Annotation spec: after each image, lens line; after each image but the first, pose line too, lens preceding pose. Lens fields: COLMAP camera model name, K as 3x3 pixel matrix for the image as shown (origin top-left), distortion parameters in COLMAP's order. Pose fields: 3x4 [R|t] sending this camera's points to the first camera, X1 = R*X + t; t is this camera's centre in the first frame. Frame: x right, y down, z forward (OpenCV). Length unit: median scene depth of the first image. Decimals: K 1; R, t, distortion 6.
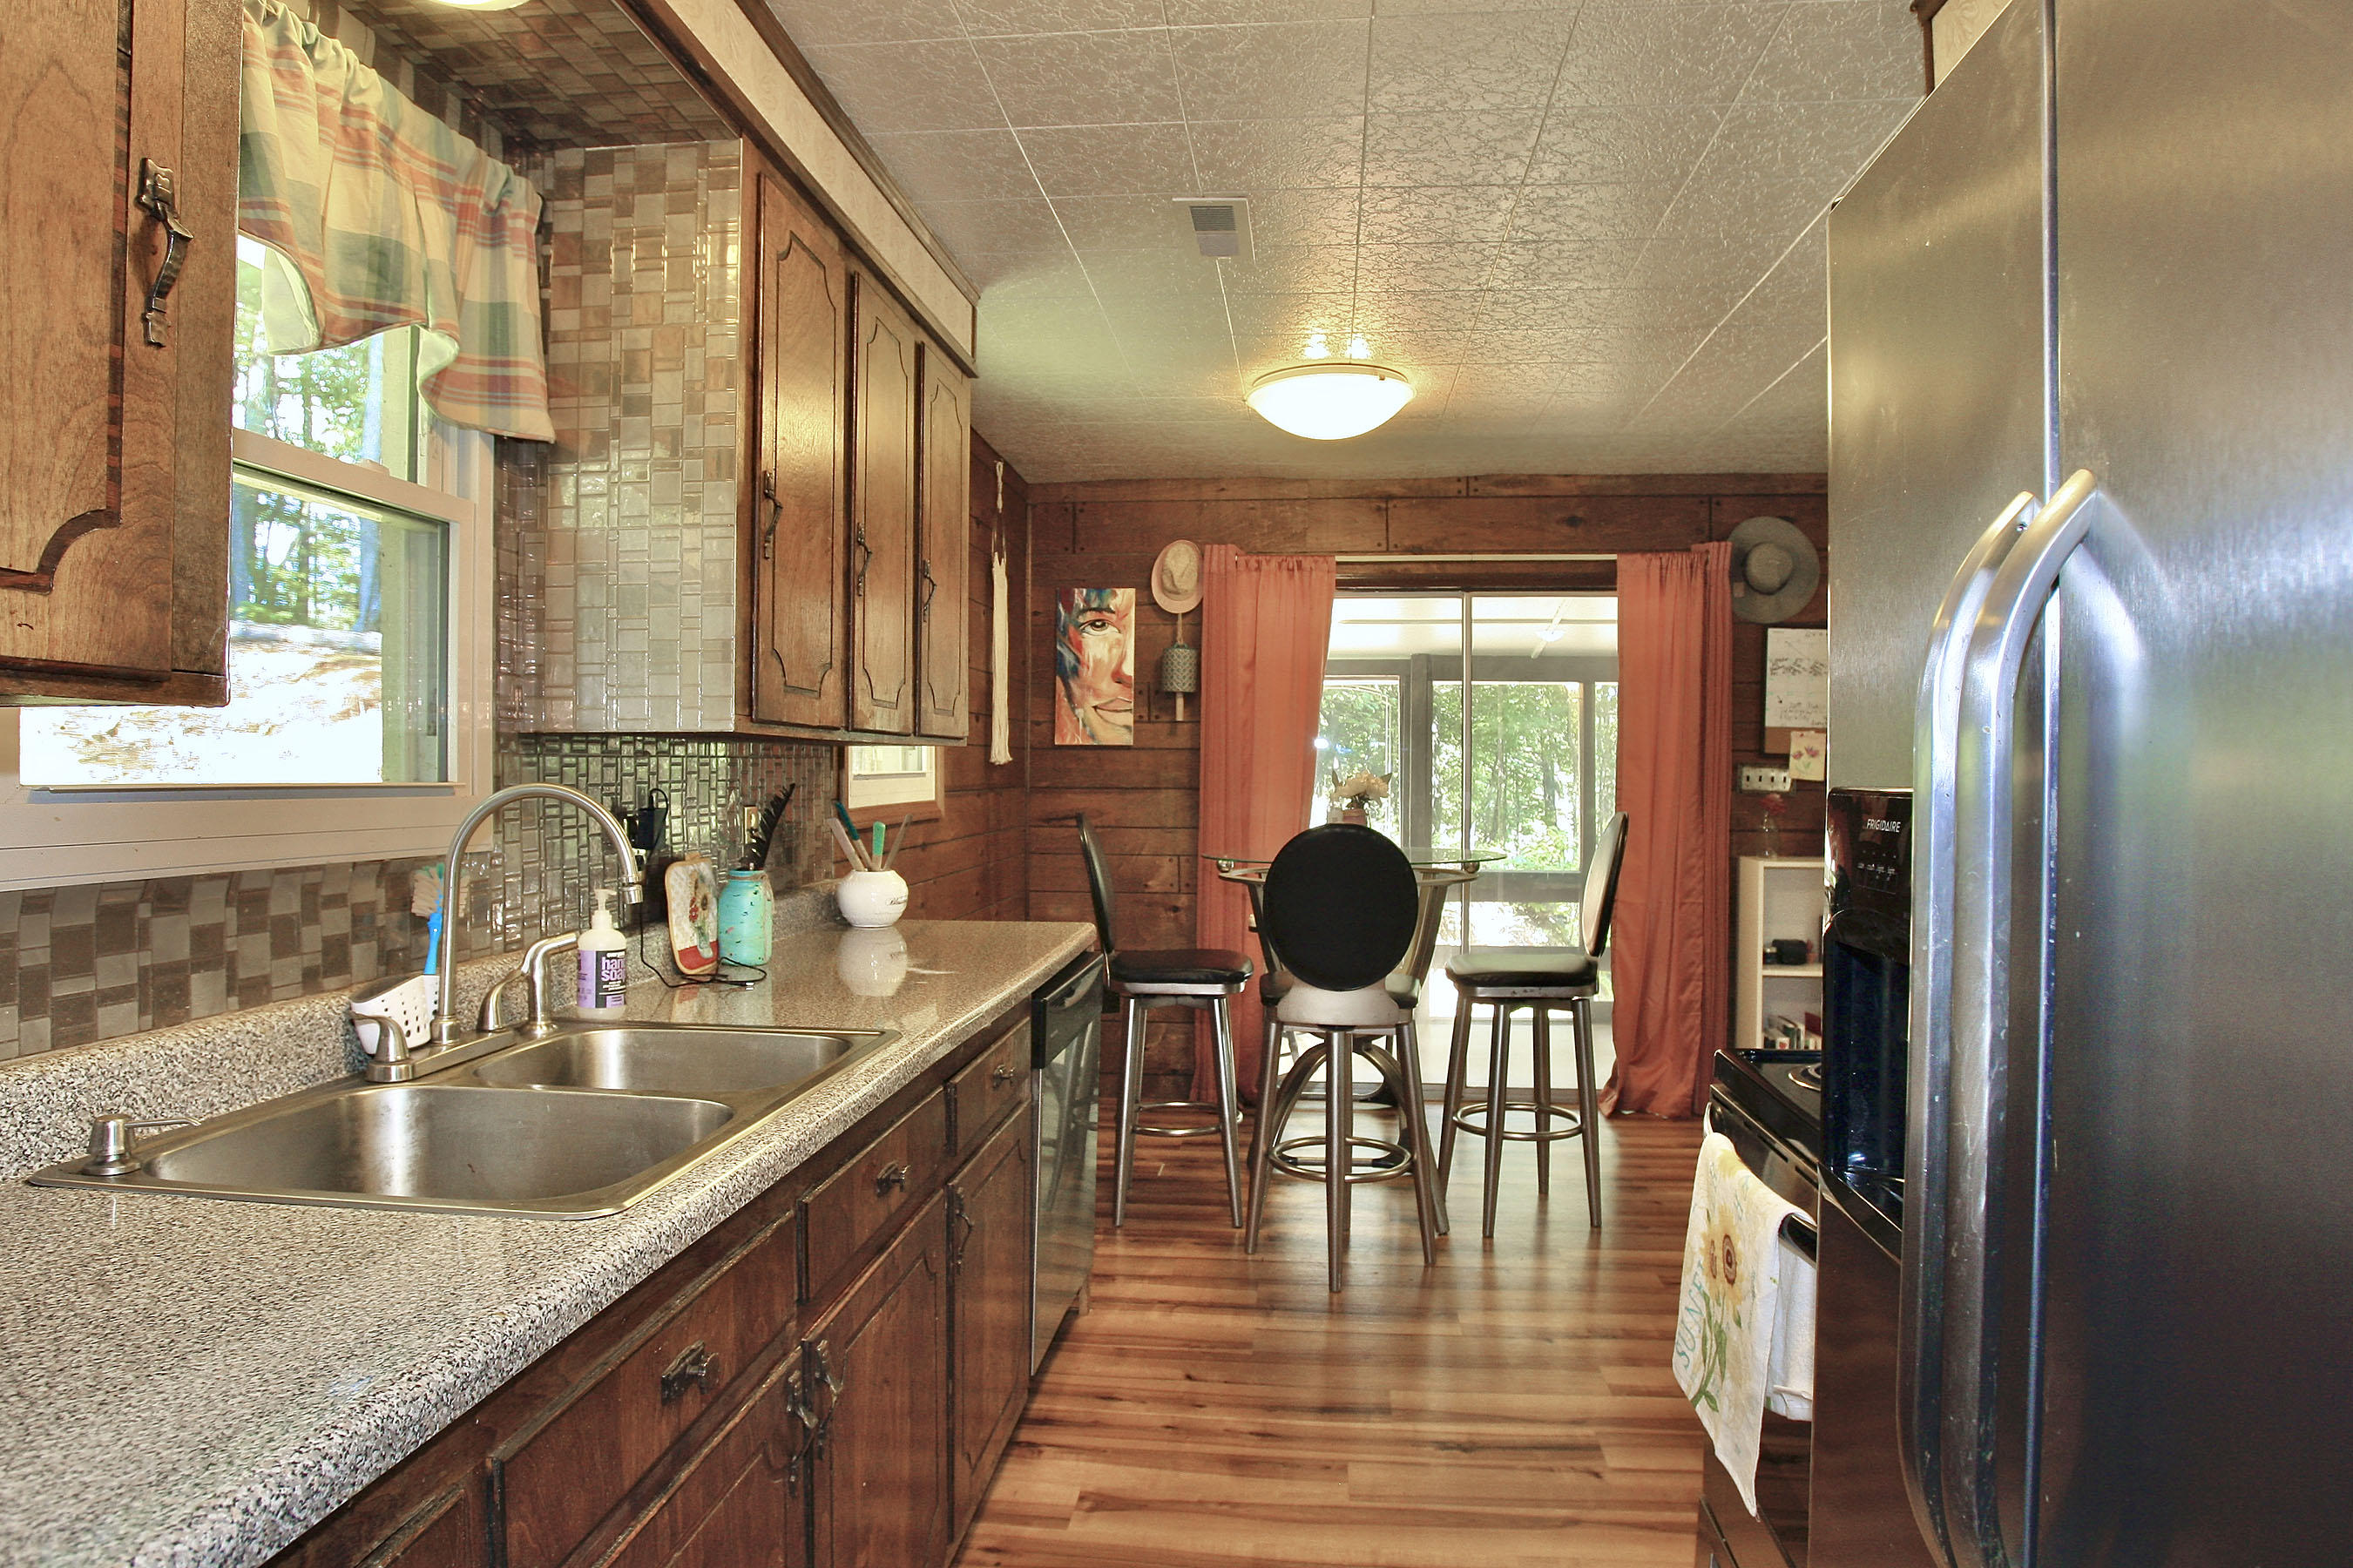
lens RADIAL K [[1379.8, 0, 1186.6], [0, 1379.8, 798.3], [0, 0, 1]] dist [-0.086221, 0.040370]
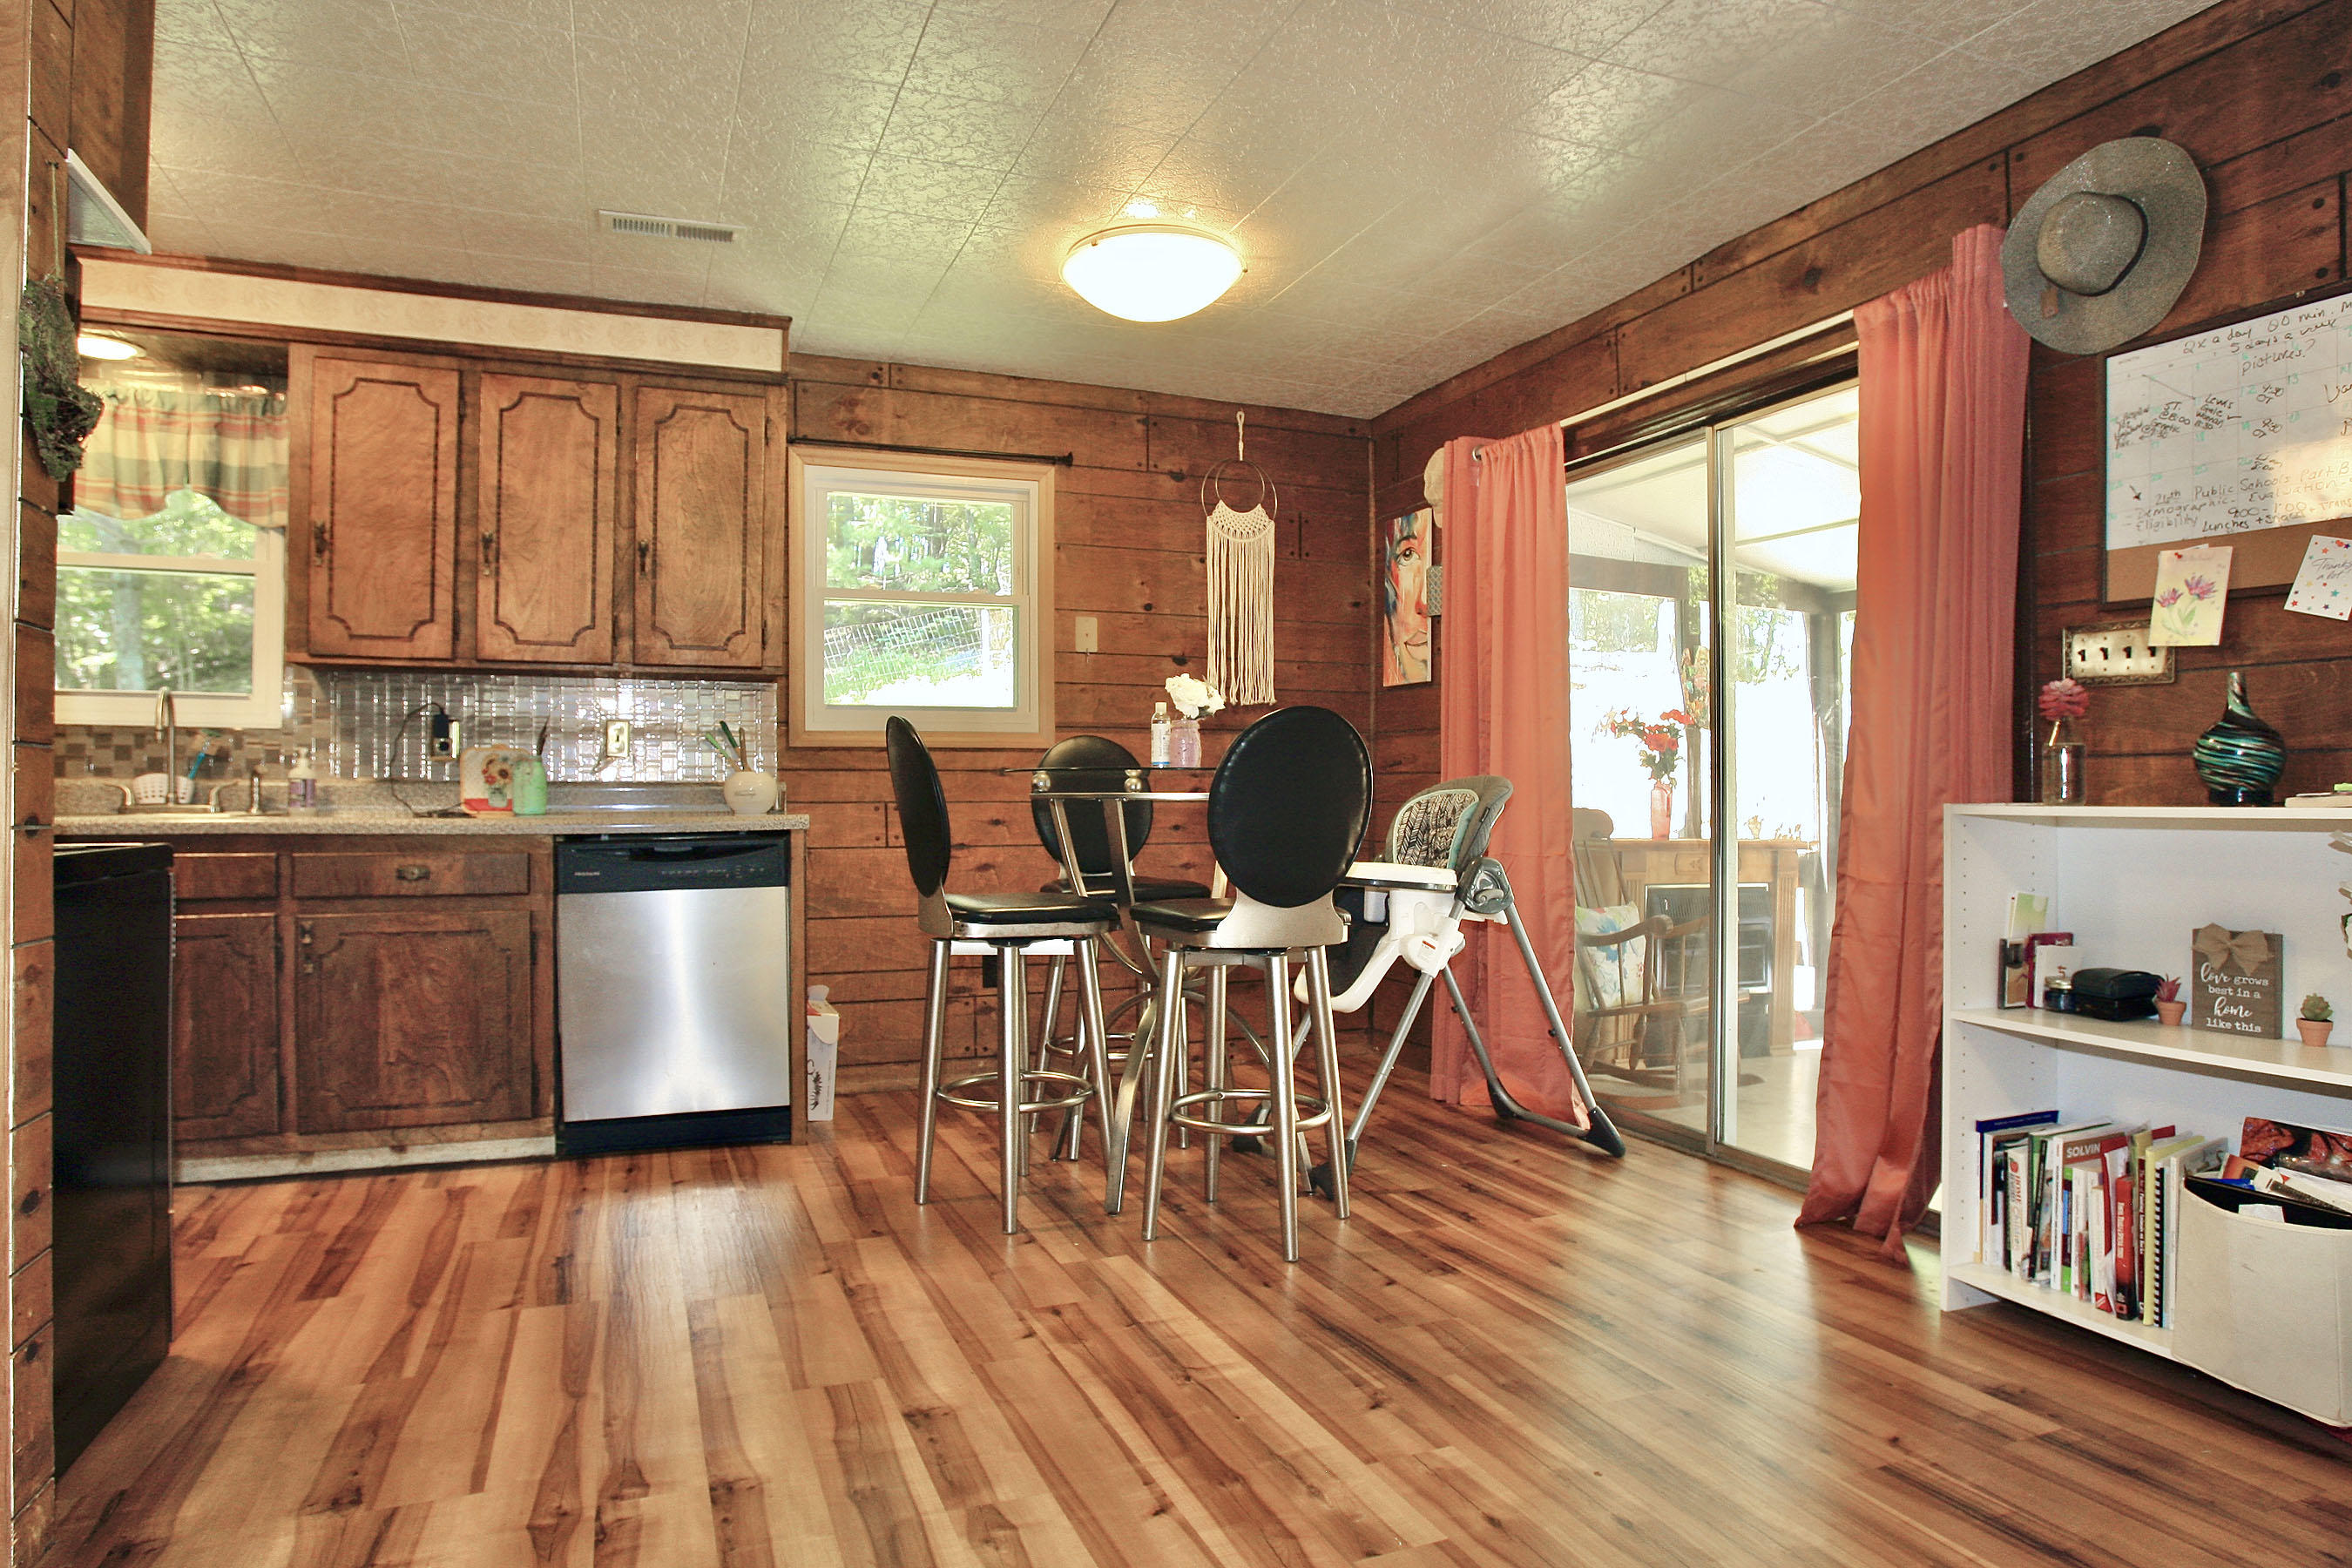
lens RADIAL K [[1379.3, 0, 1182.6], [0, 1379.3, 793.4], [0, 0, 1]] dist [-0.086221, 0.040370]
pose [[0.469326, -0.003800, -0.883017, 0.687869], [-0.017769, 0.999748, -0.013746, 0.050342], [0.882846, 0.022142, 0.469140, 0.449010]]
